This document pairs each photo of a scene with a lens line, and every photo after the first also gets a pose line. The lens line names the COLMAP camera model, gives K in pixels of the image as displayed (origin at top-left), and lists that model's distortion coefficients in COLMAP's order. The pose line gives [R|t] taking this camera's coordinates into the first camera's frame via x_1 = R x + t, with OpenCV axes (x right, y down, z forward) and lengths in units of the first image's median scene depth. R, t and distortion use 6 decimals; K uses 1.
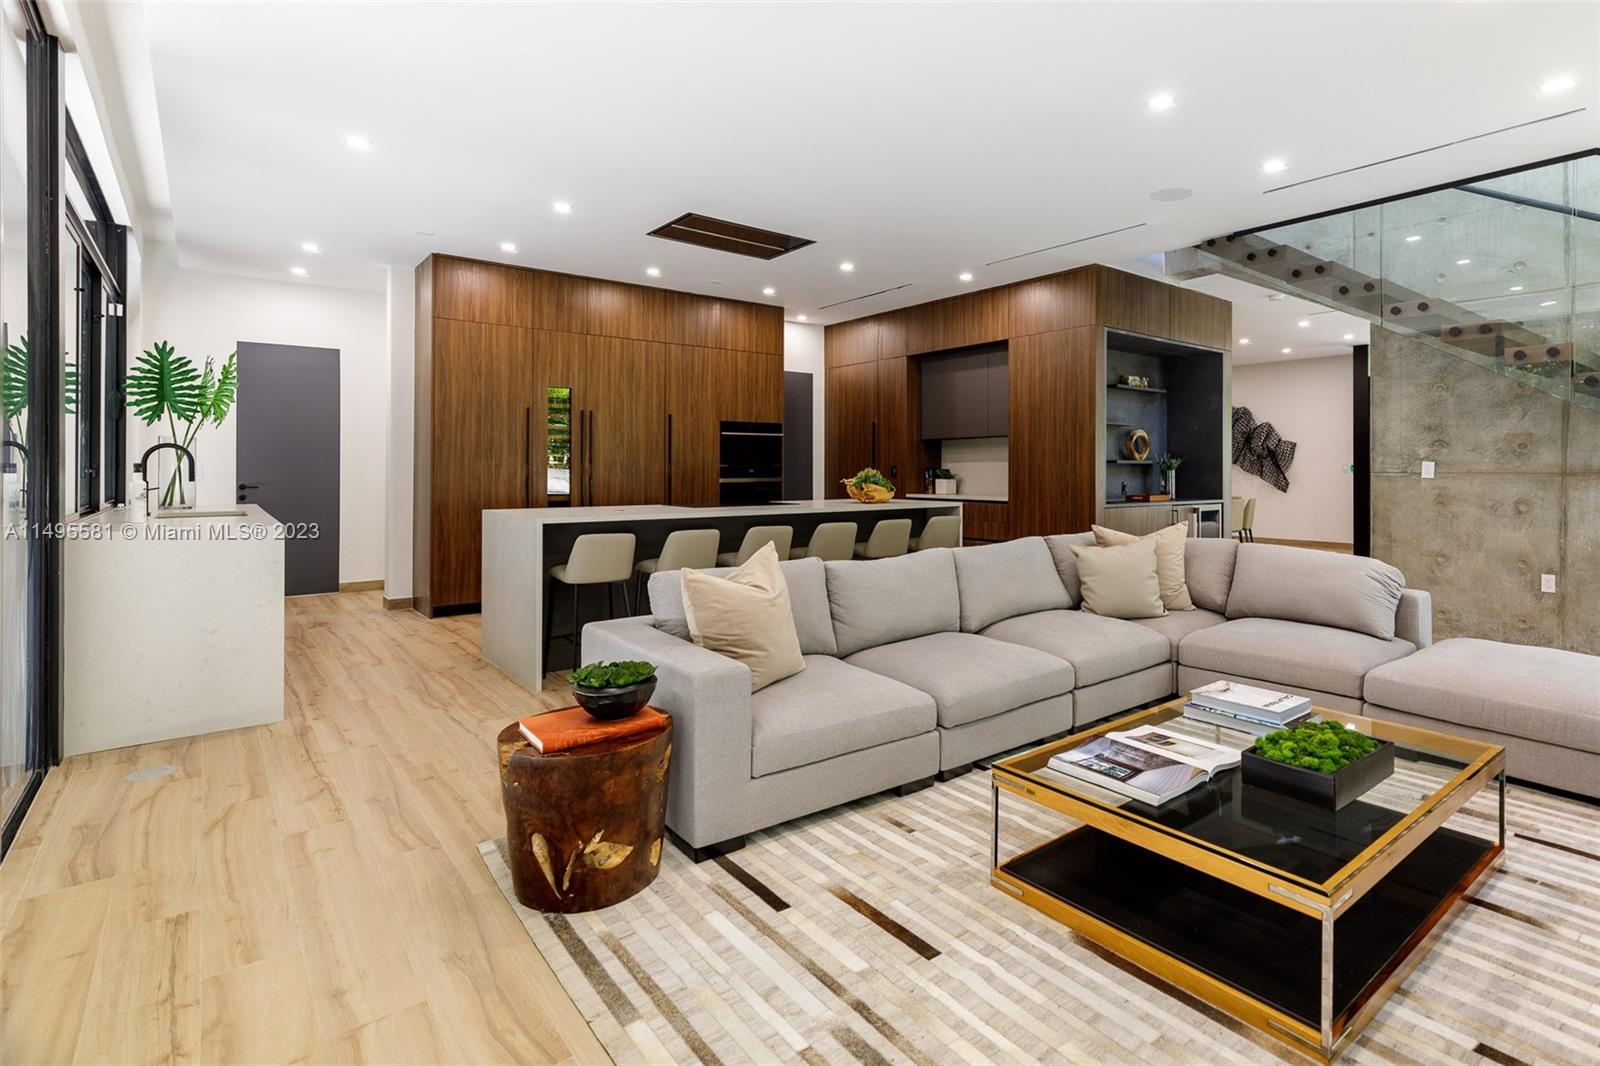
lens RADIAL K [[783.0, 0, 777.9], [0, 783.0, 460.9], [0, 0, 1]] dist [0.010679, -0.003038]
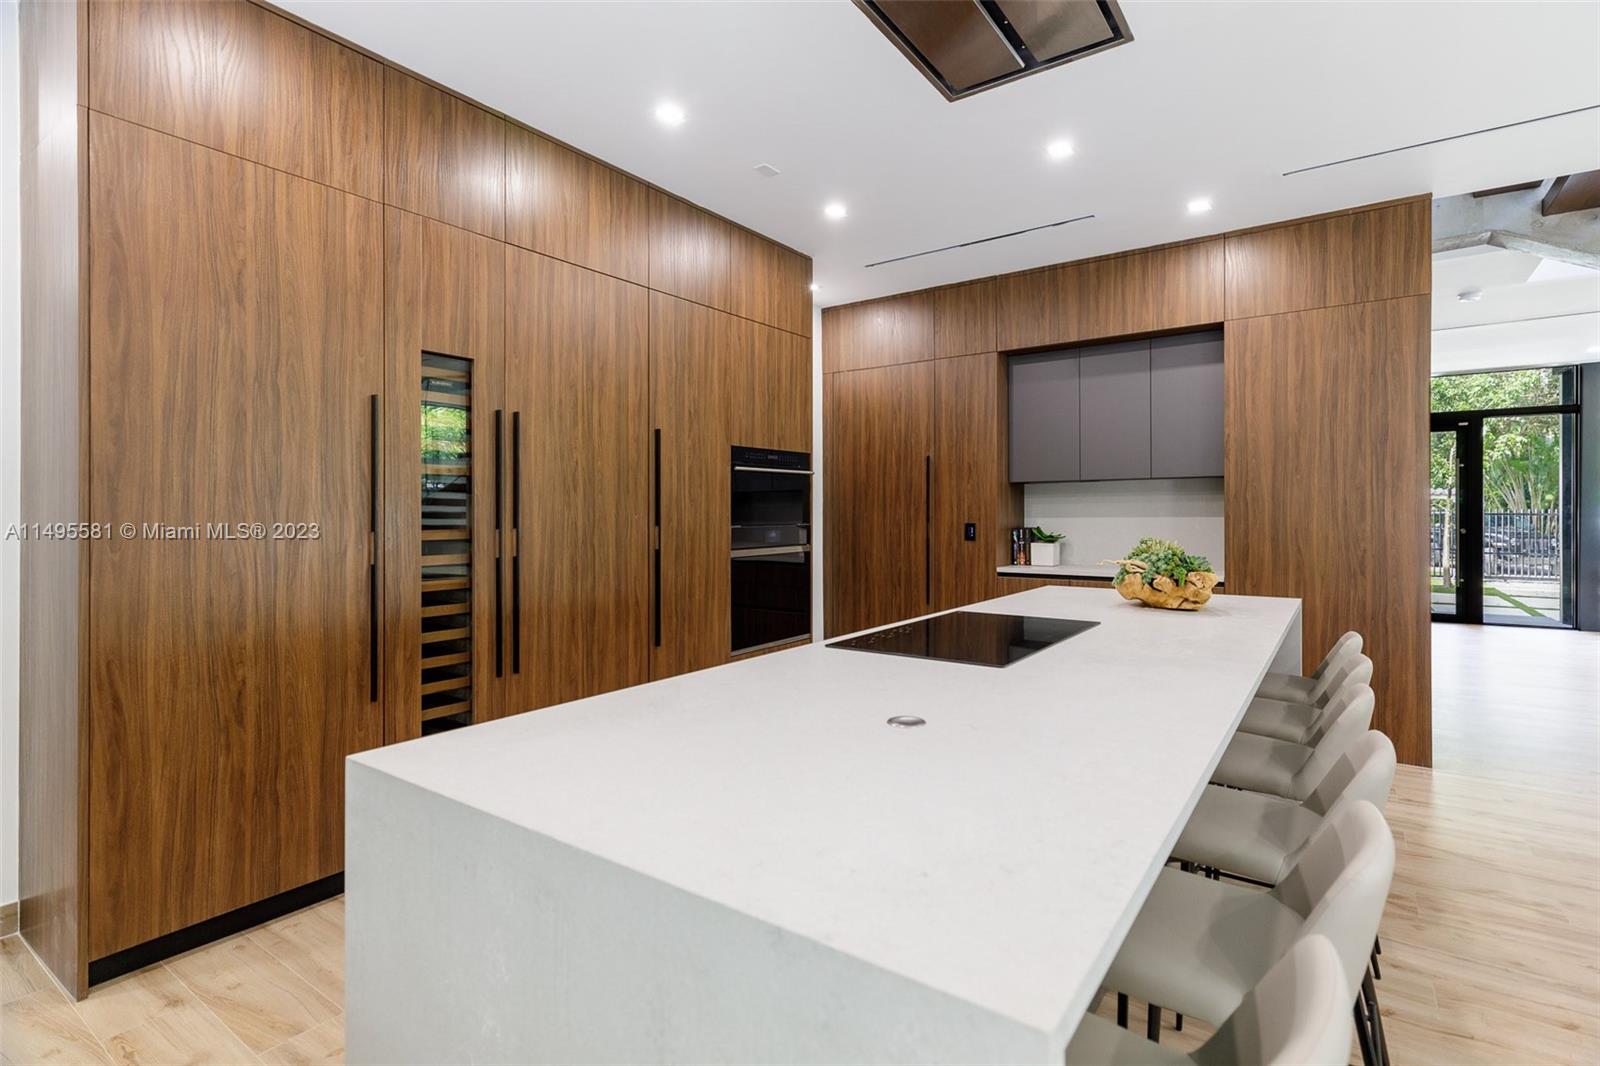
lens RADIAL K [[783.0, 0, 791.0], [0, 783.0, 510.4], [0, 0, 1]] dist [0.010679, -0.003038]
pose [[0.947809, -0.004629, 0.318804, -0.222888], [0.003210, 0.999982, 0.004978, -0.008860], [-0.318821, -0.003695, 0.947808, 0.497815]]
